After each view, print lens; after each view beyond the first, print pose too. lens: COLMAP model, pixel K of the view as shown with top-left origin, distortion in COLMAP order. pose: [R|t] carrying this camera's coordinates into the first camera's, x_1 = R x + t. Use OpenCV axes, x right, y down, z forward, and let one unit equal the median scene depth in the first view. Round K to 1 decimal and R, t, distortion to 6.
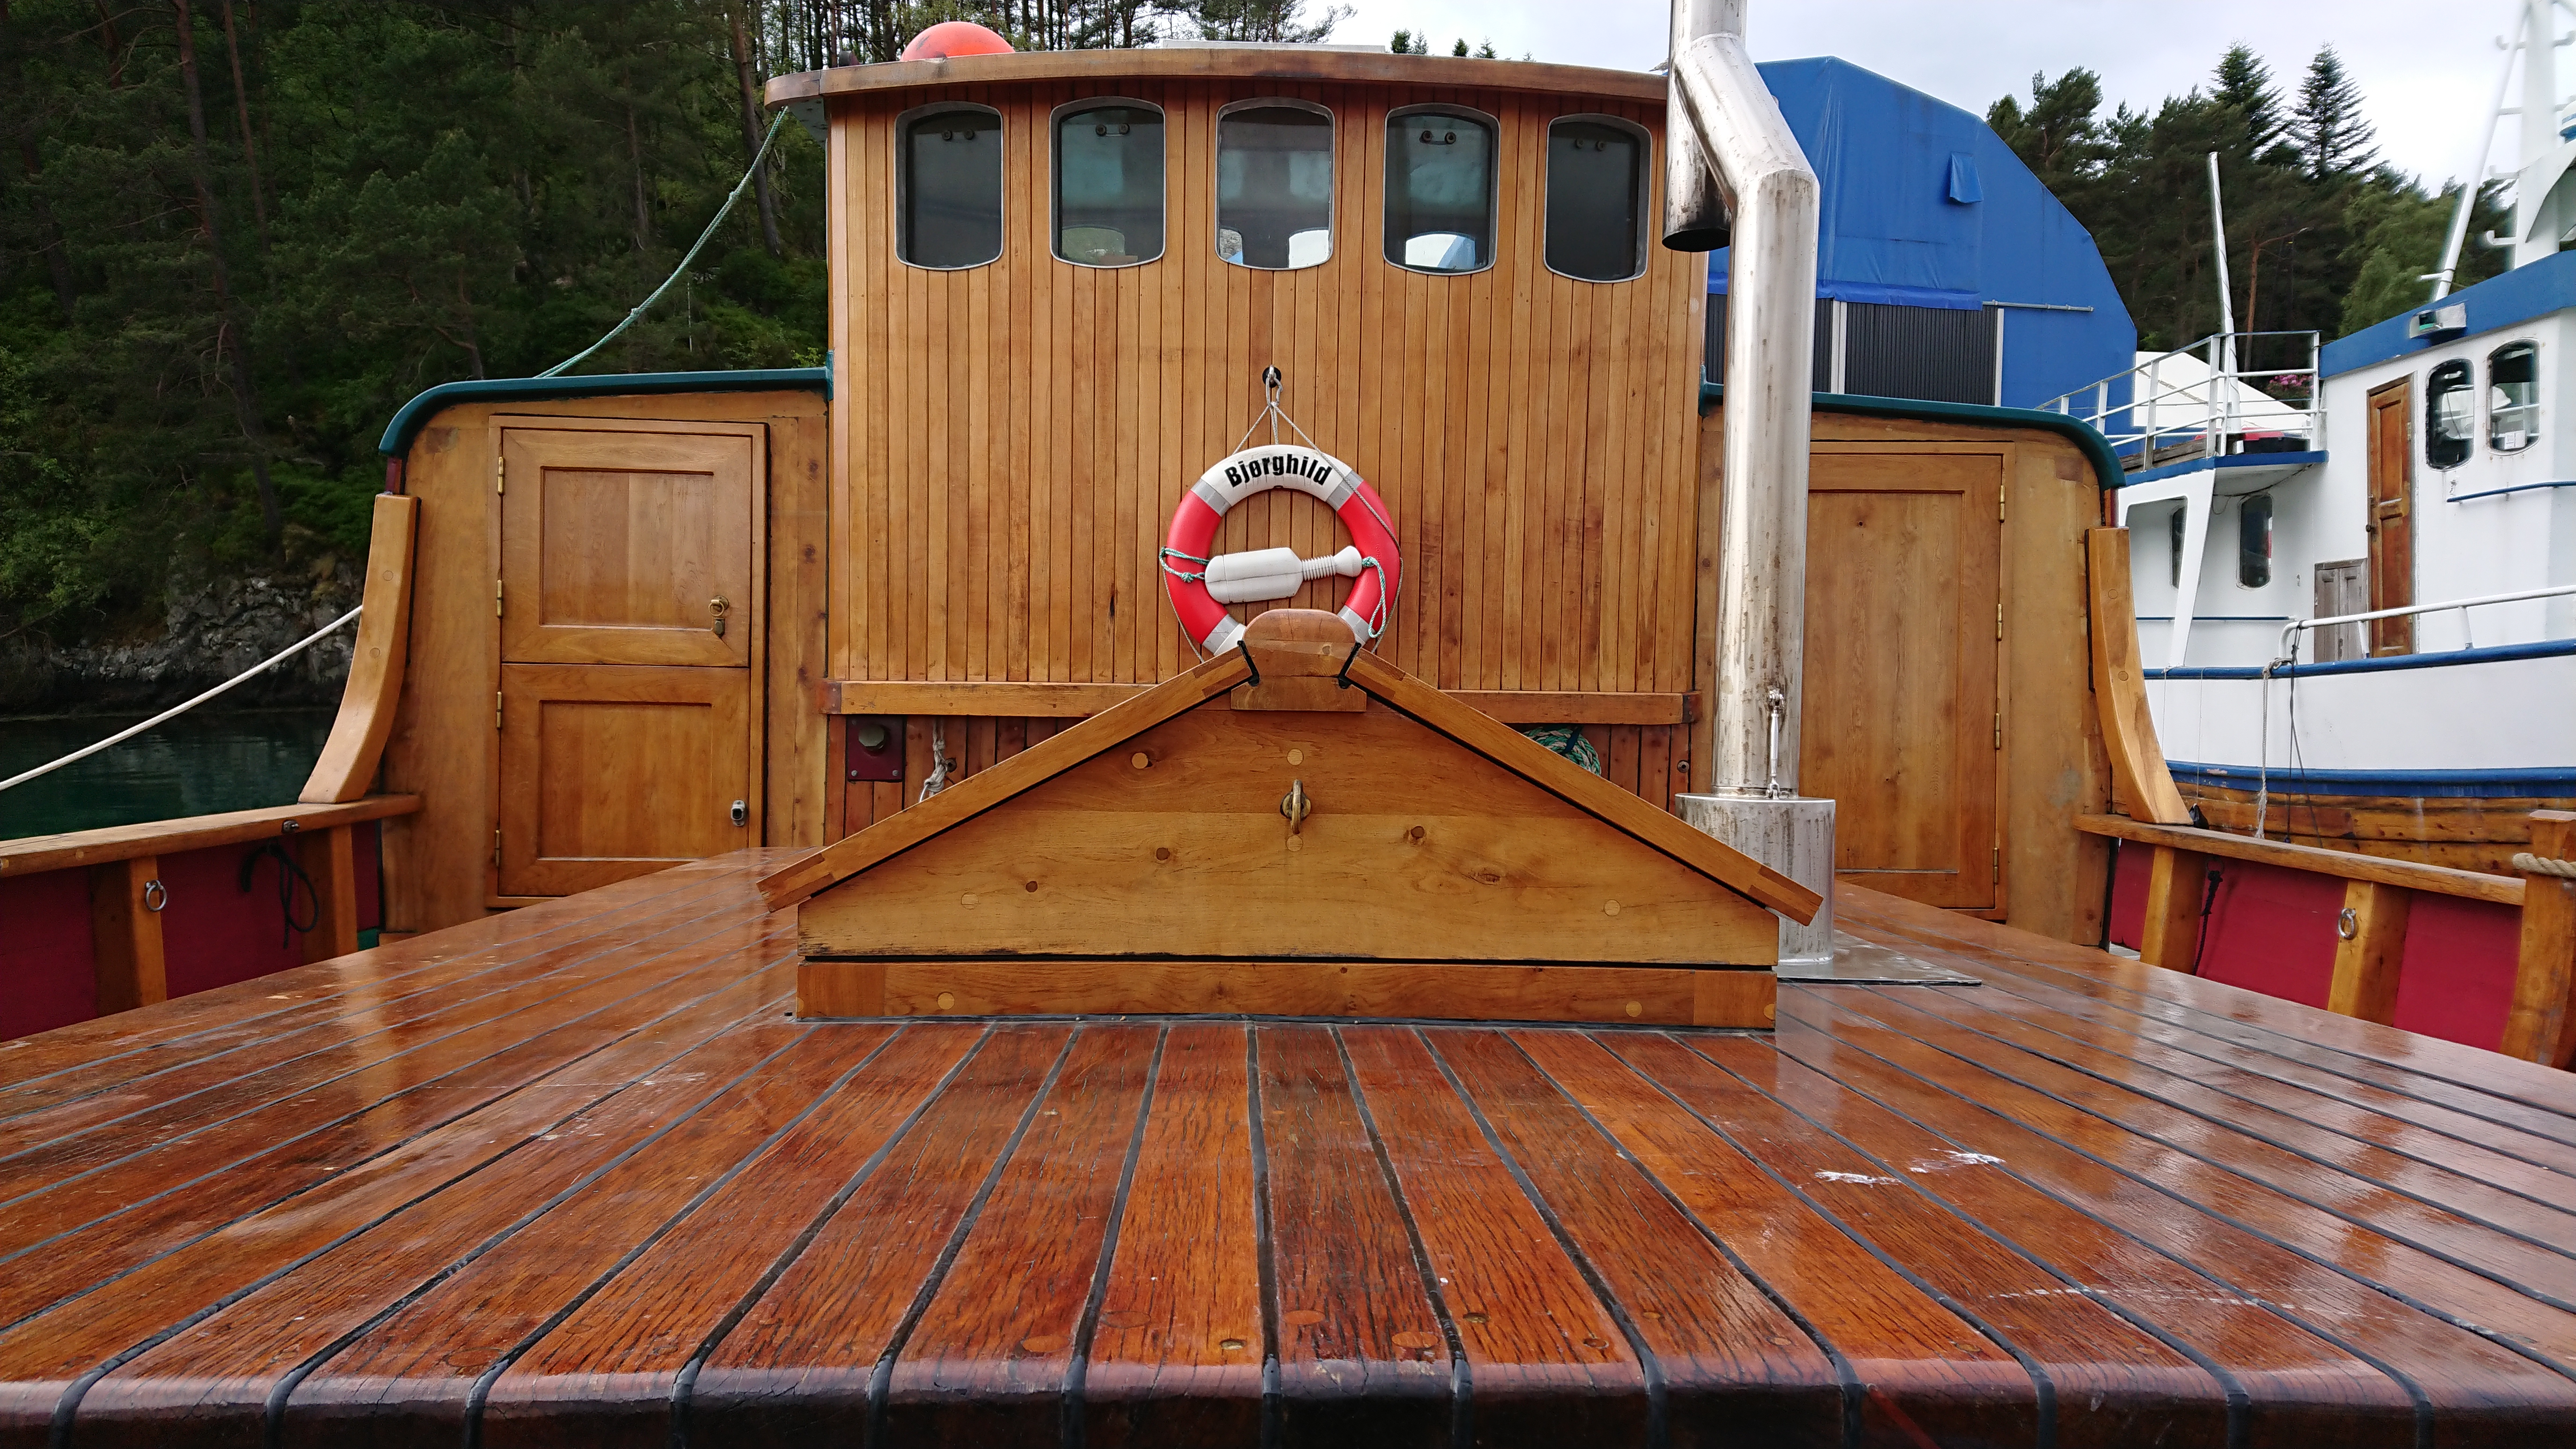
lens RADIAL K [[1941.2, 0, 1323.3], [0, 1941.2, 719.2], [0, 0, 1]] dist [0.337875, -0.652674]
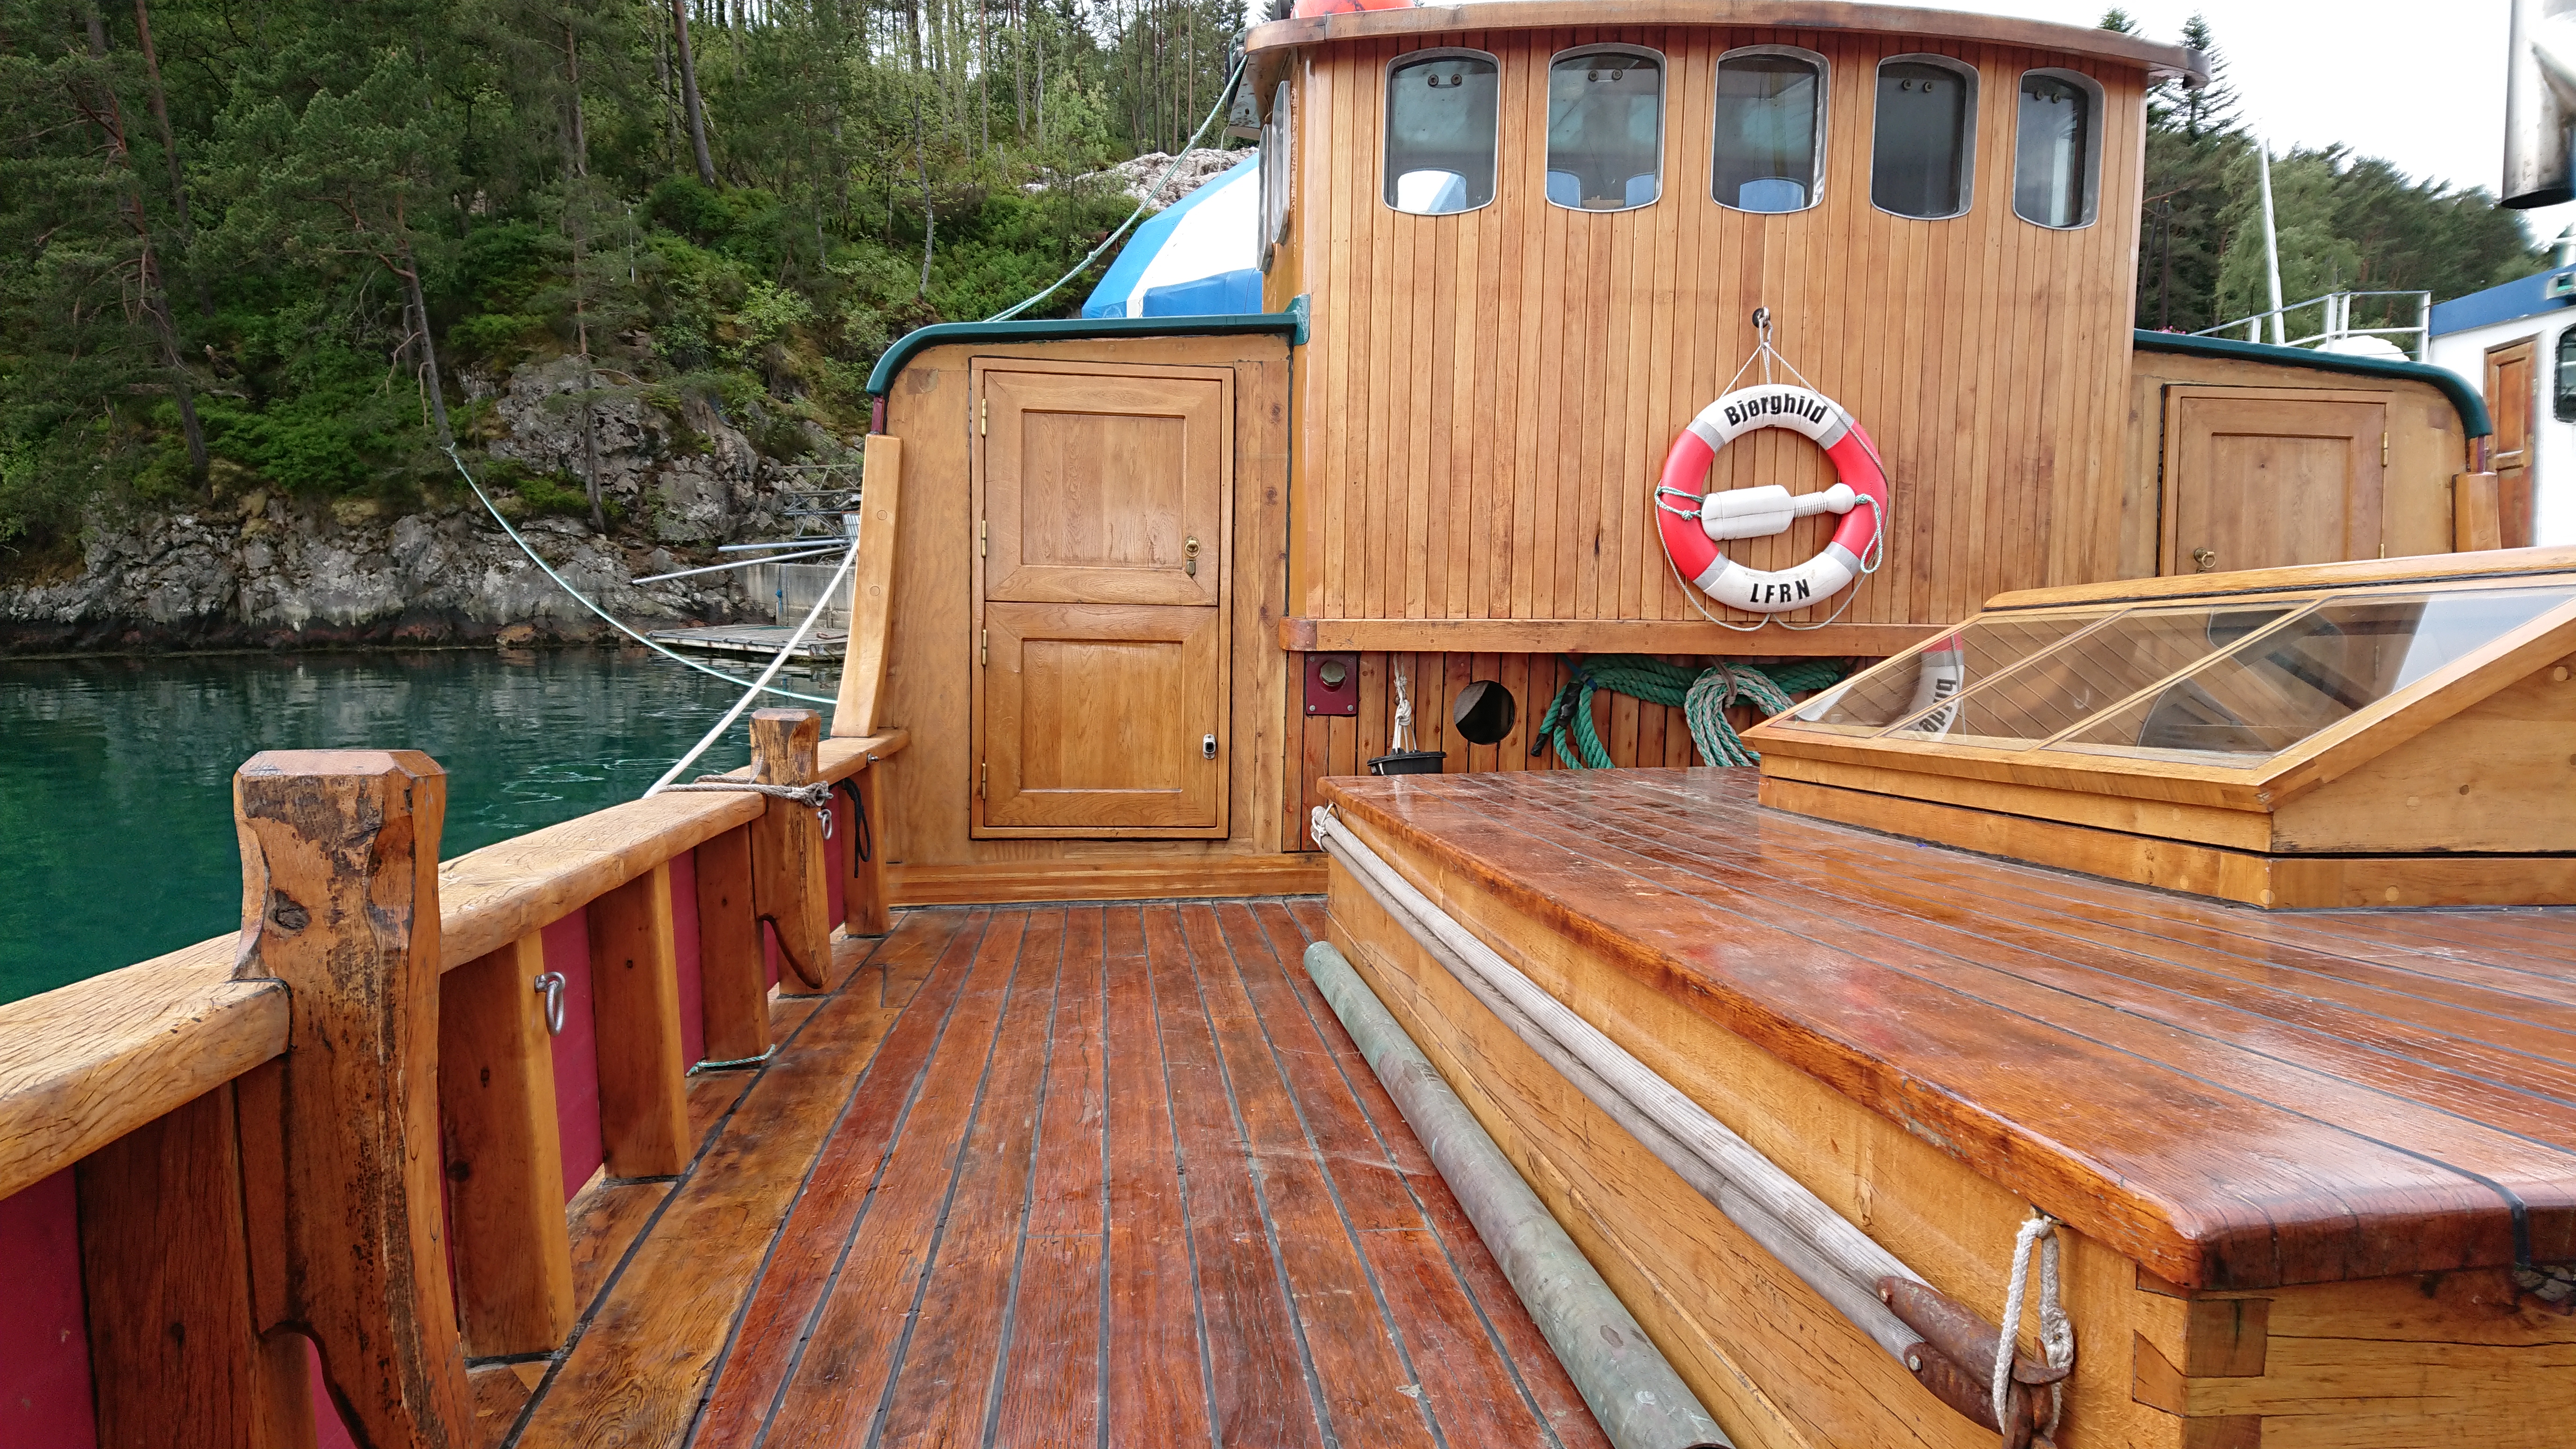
lens RADIAL K [[1949.9, 0, 1296.1], [0, 1949.9, 762.6], [0, 0, 1]] dist [0.214353, -0.358030]
pose [[0.995588, -0.006695, 0.093589, -0.343579], [0.002050, 0.998765, 0.049644, 0.005036], [-0.093806, -0.049233, 0.994372, -0.020139]]
